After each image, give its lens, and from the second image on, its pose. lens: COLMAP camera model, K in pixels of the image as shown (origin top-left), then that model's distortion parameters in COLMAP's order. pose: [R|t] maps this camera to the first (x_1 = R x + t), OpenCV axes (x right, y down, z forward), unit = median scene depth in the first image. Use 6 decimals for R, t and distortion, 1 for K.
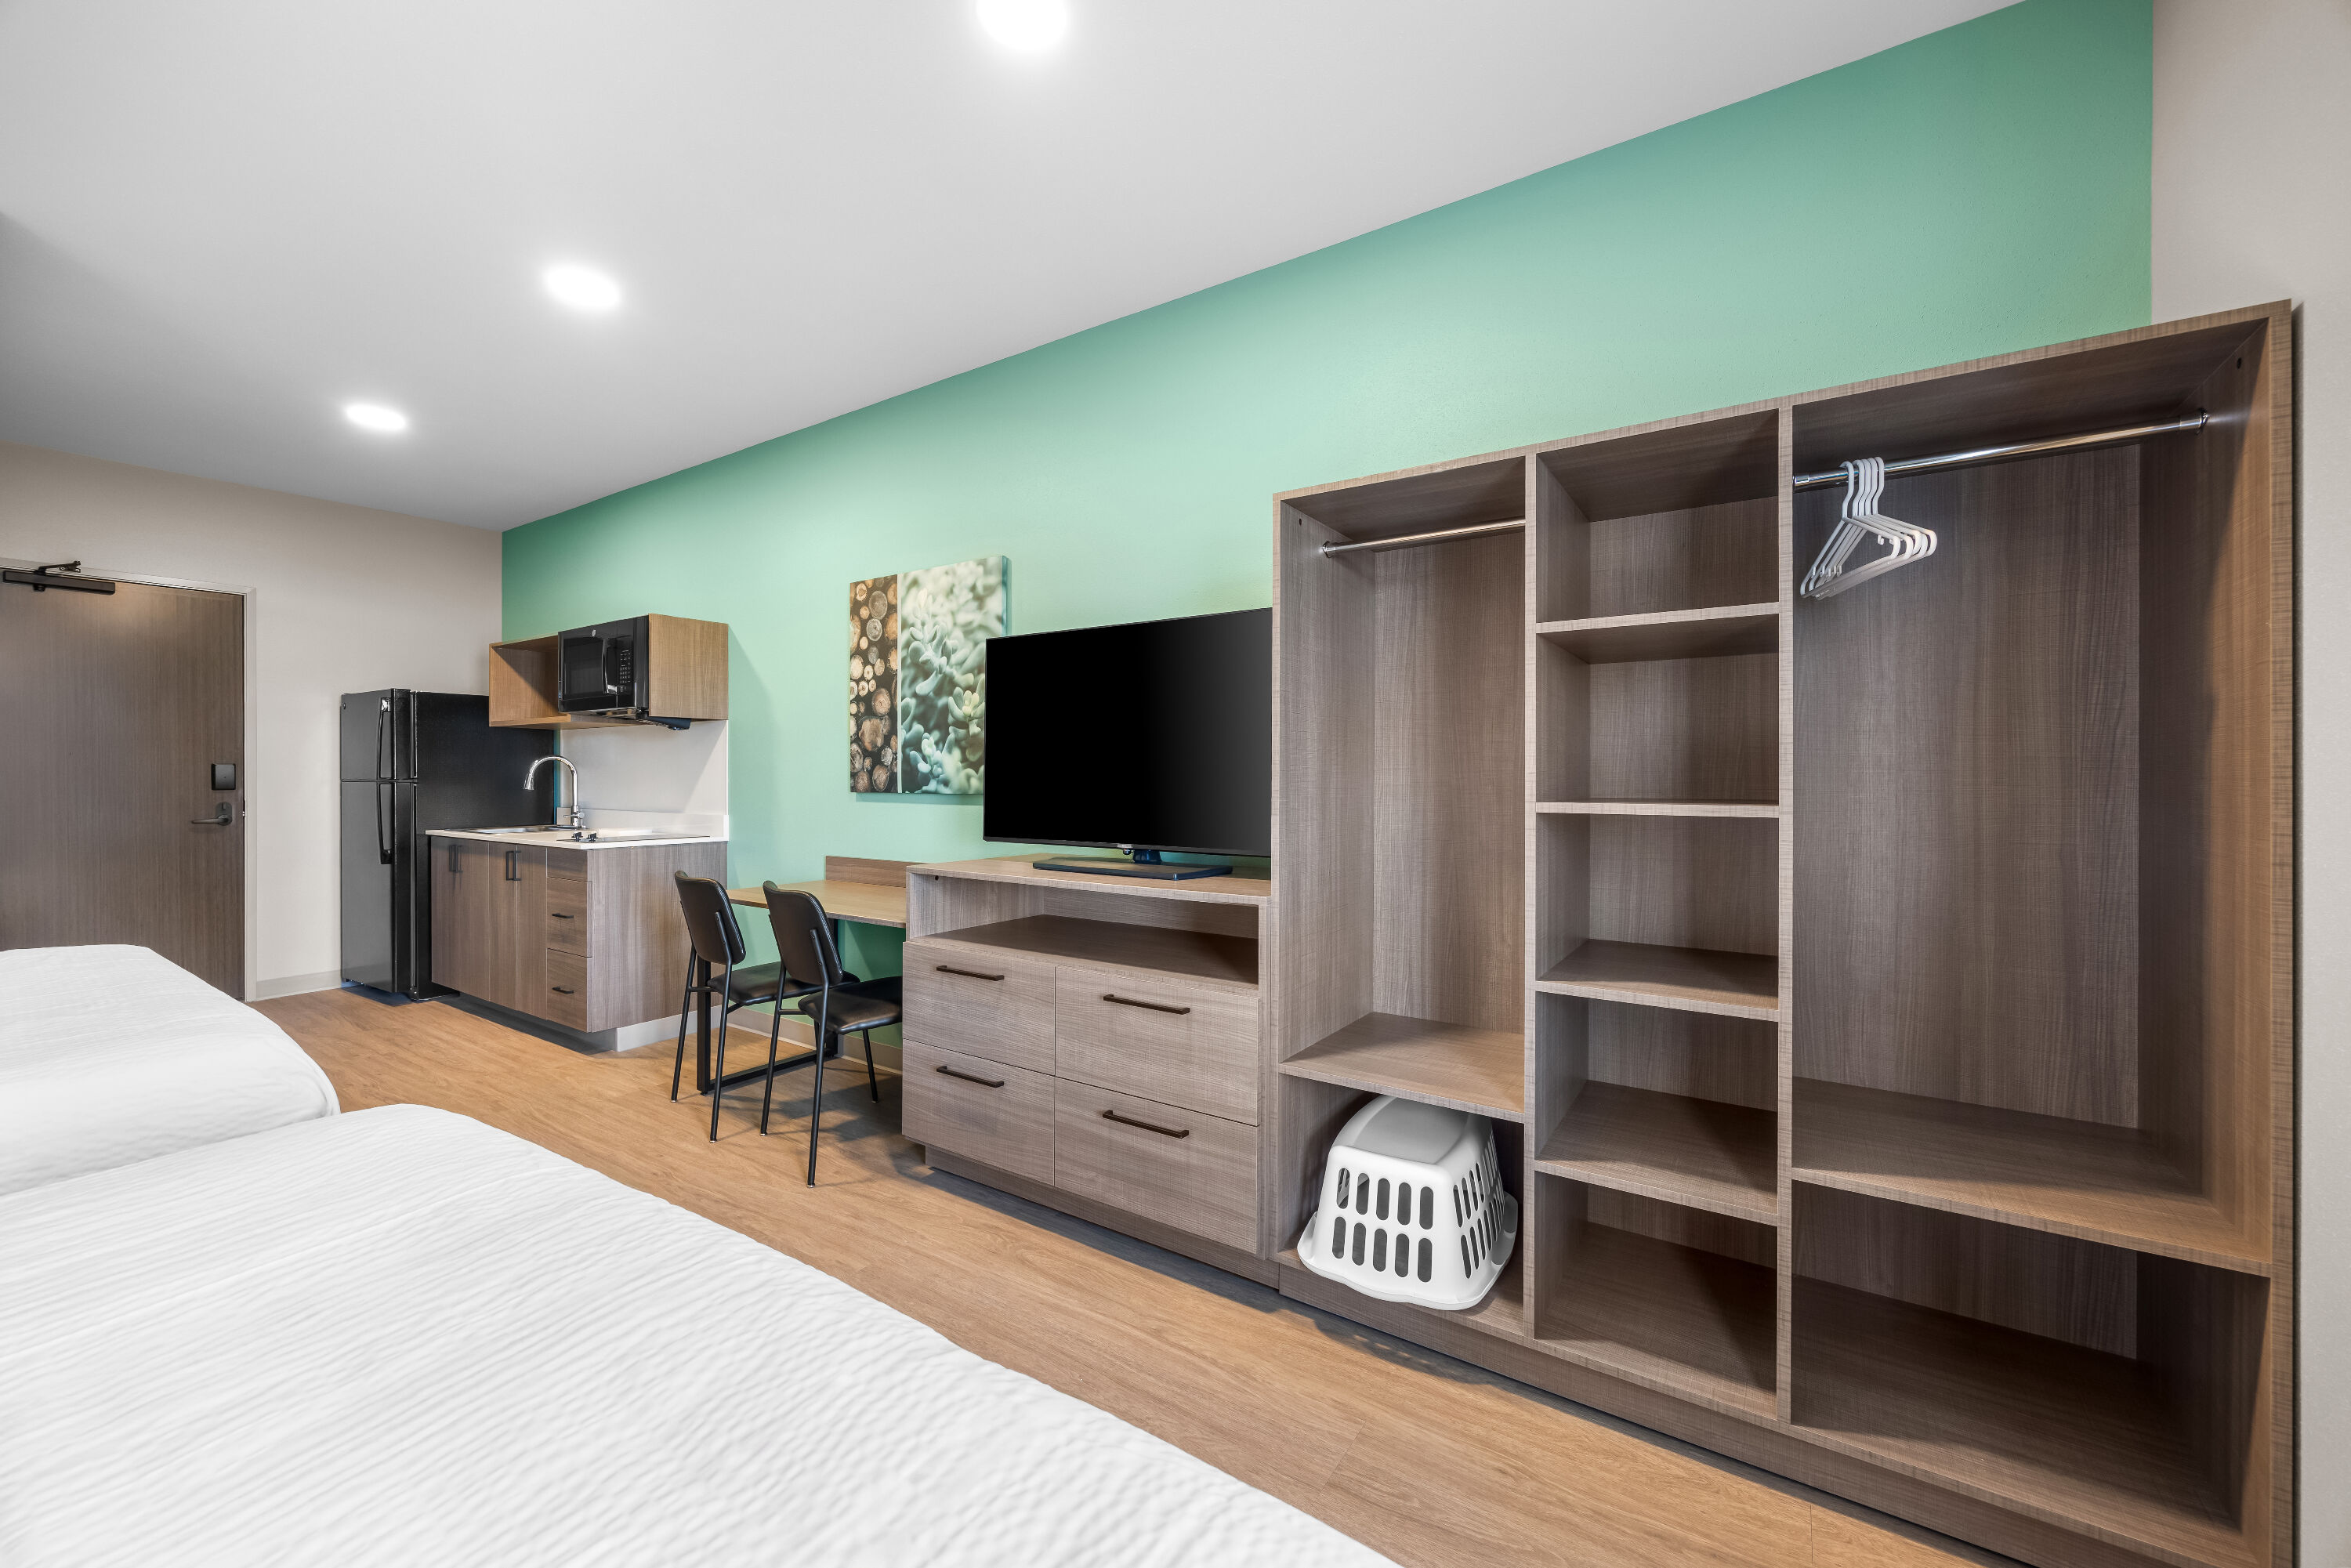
lens RADIAL K [[941.6, 0, 1175.5], [0, 941.6, 784.0], [0, 0, 1]] dist [0.000321, 0.000034]
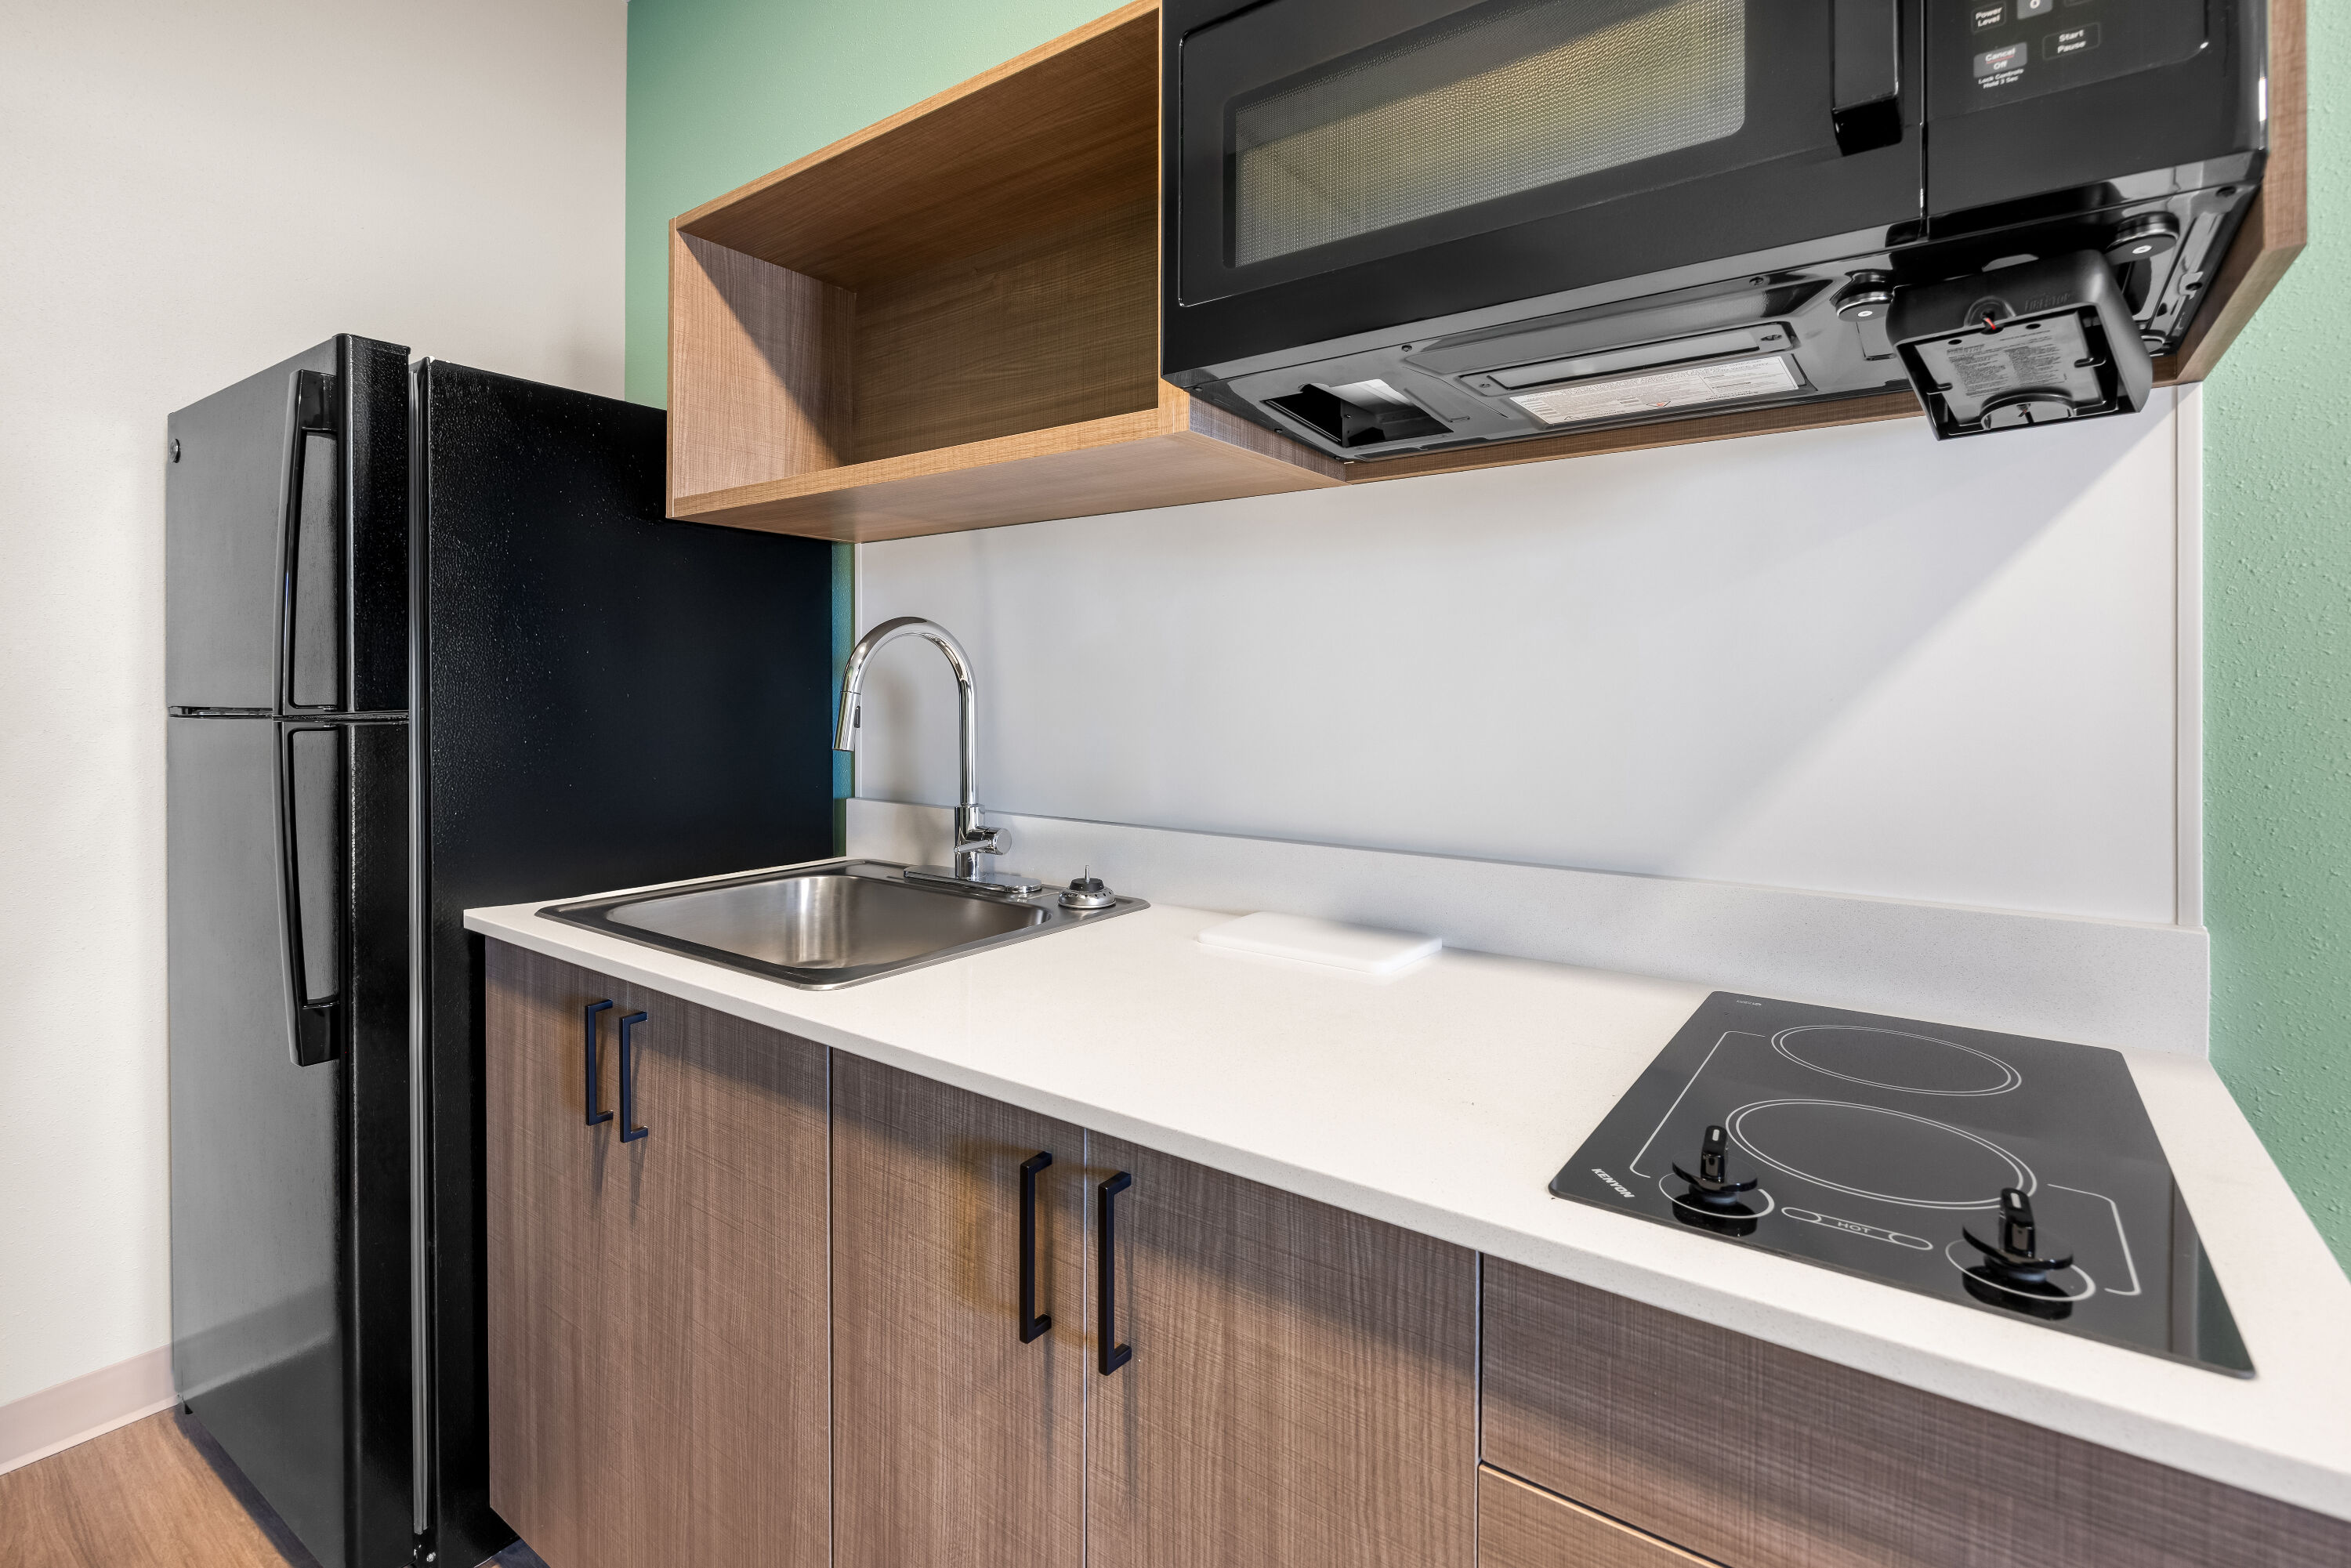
lens RADIAL K [[1180.6, 0, 1171.7], [0, 1180.6, 688.7], [0, 0, 1]] dist [-0.003359, -0.000656]
pose [[0.997653, -0.002741, -0.068417, -0.584253], [0.002687, 0.999996, -0.000882, -0.009815], [0.068419, 0.000696, 0.997656, 0.696602]]
